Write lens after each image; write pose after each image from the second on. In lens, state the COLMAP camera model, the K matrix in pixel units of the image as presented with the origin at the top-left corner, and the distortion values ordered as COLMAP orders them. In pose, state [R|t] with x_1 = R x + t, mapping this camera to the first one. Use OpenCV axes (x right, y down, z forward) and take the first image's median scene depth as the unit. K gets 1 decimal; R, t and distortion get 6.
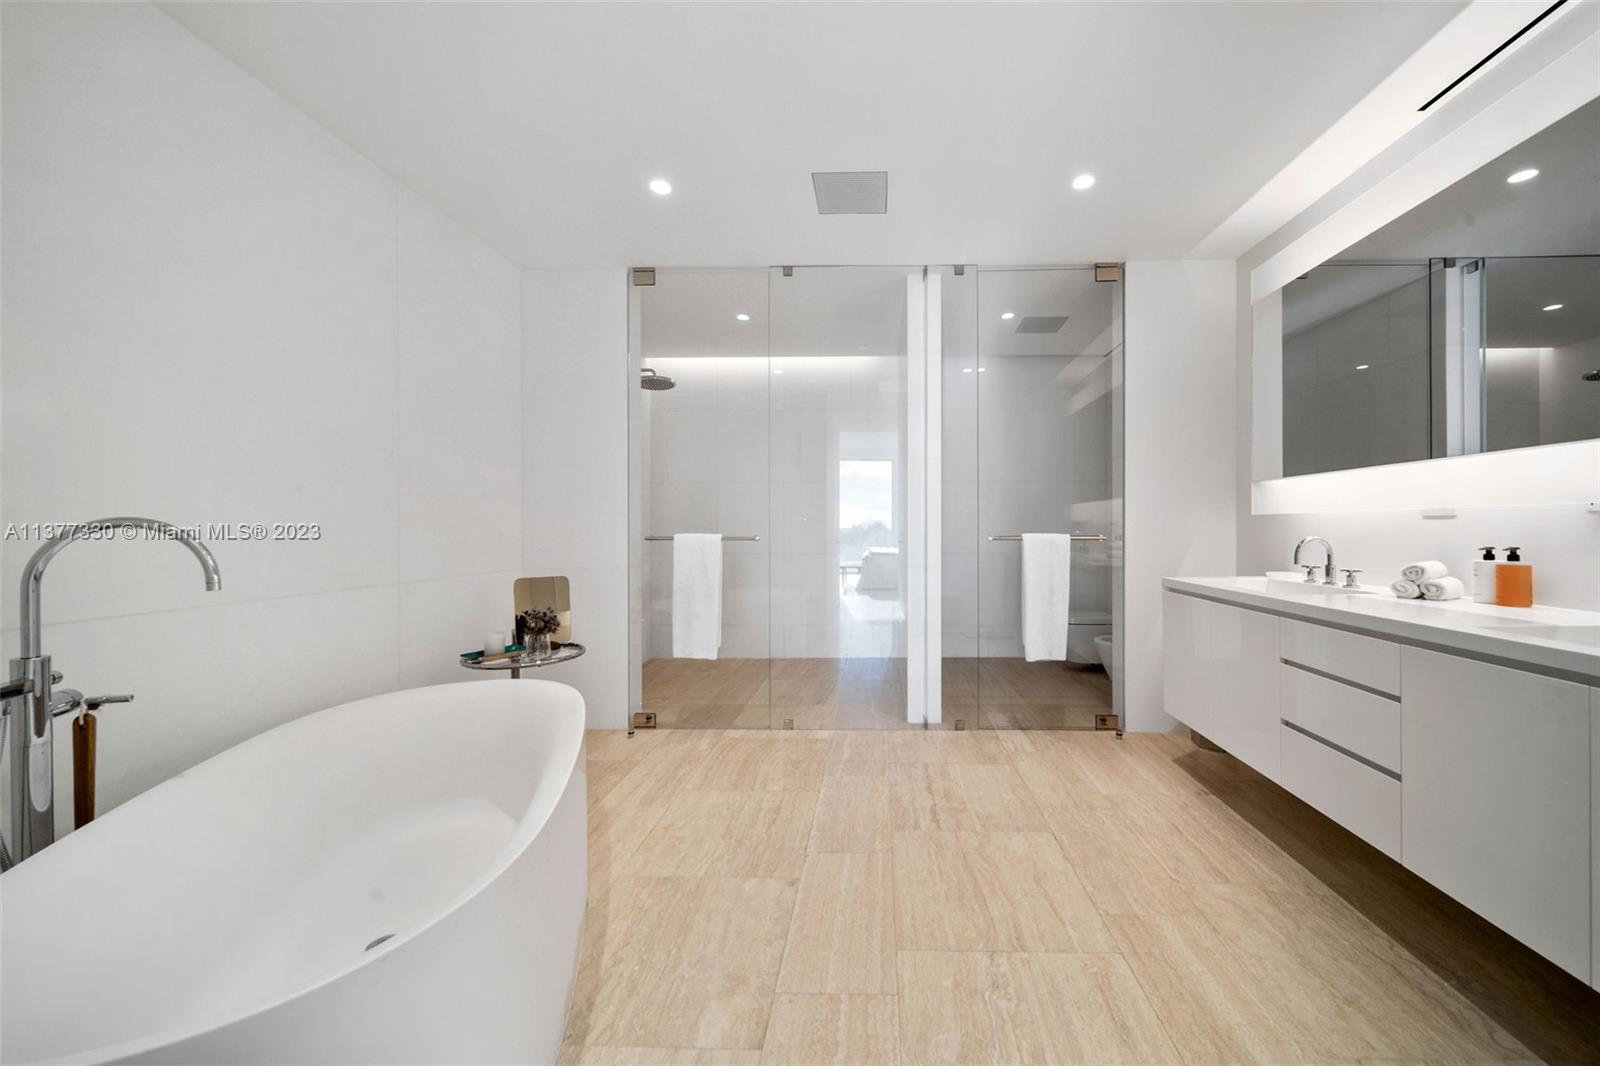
lens RADIAL K [[864.5, 0, 813.3], [0, 864.5, 532.0], [0, 0, 1]] dist [0.001559, 0.000557]
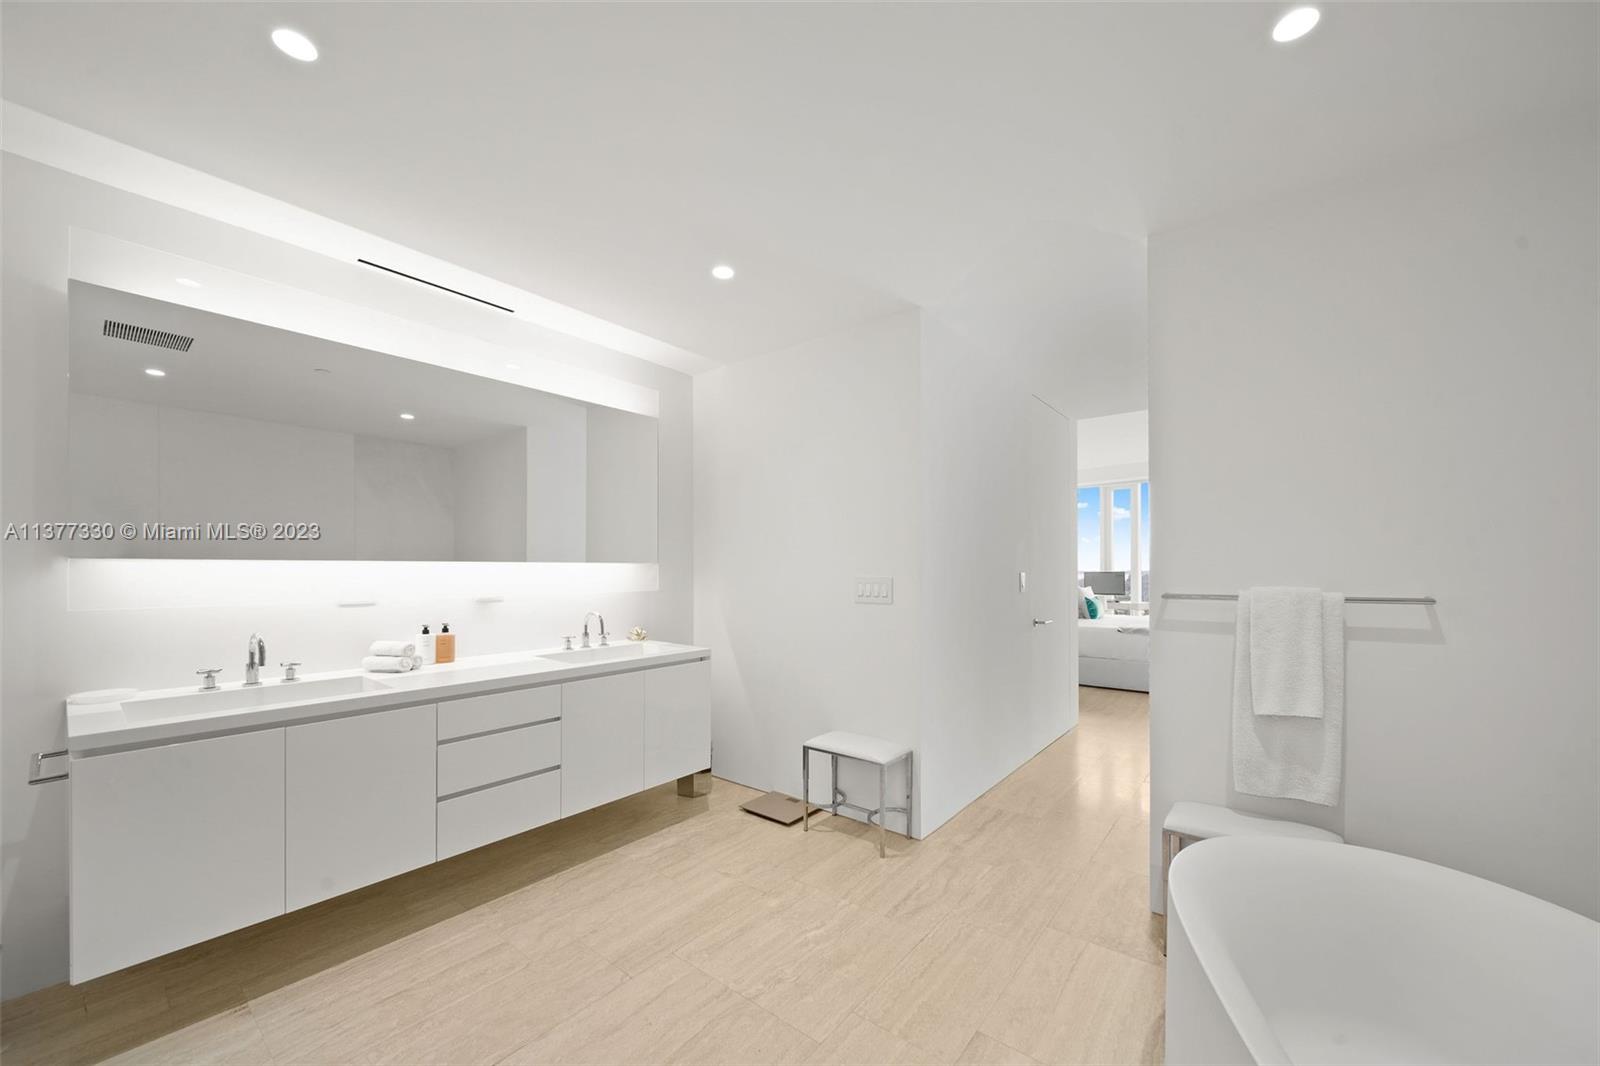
lens RADIAL K [[587.9, 0, 764.1], [0, 587.9, 574.4], [0, 0, 1]] dist [0.000054, 0.000007]
pose [[-0.847595, -0.005126, 0.530619, -0.206704], [-0.007438, 0.999970, -0.002221, -0.069763], [-0.530592, -0.005830, -0.847607, 1.568198]]
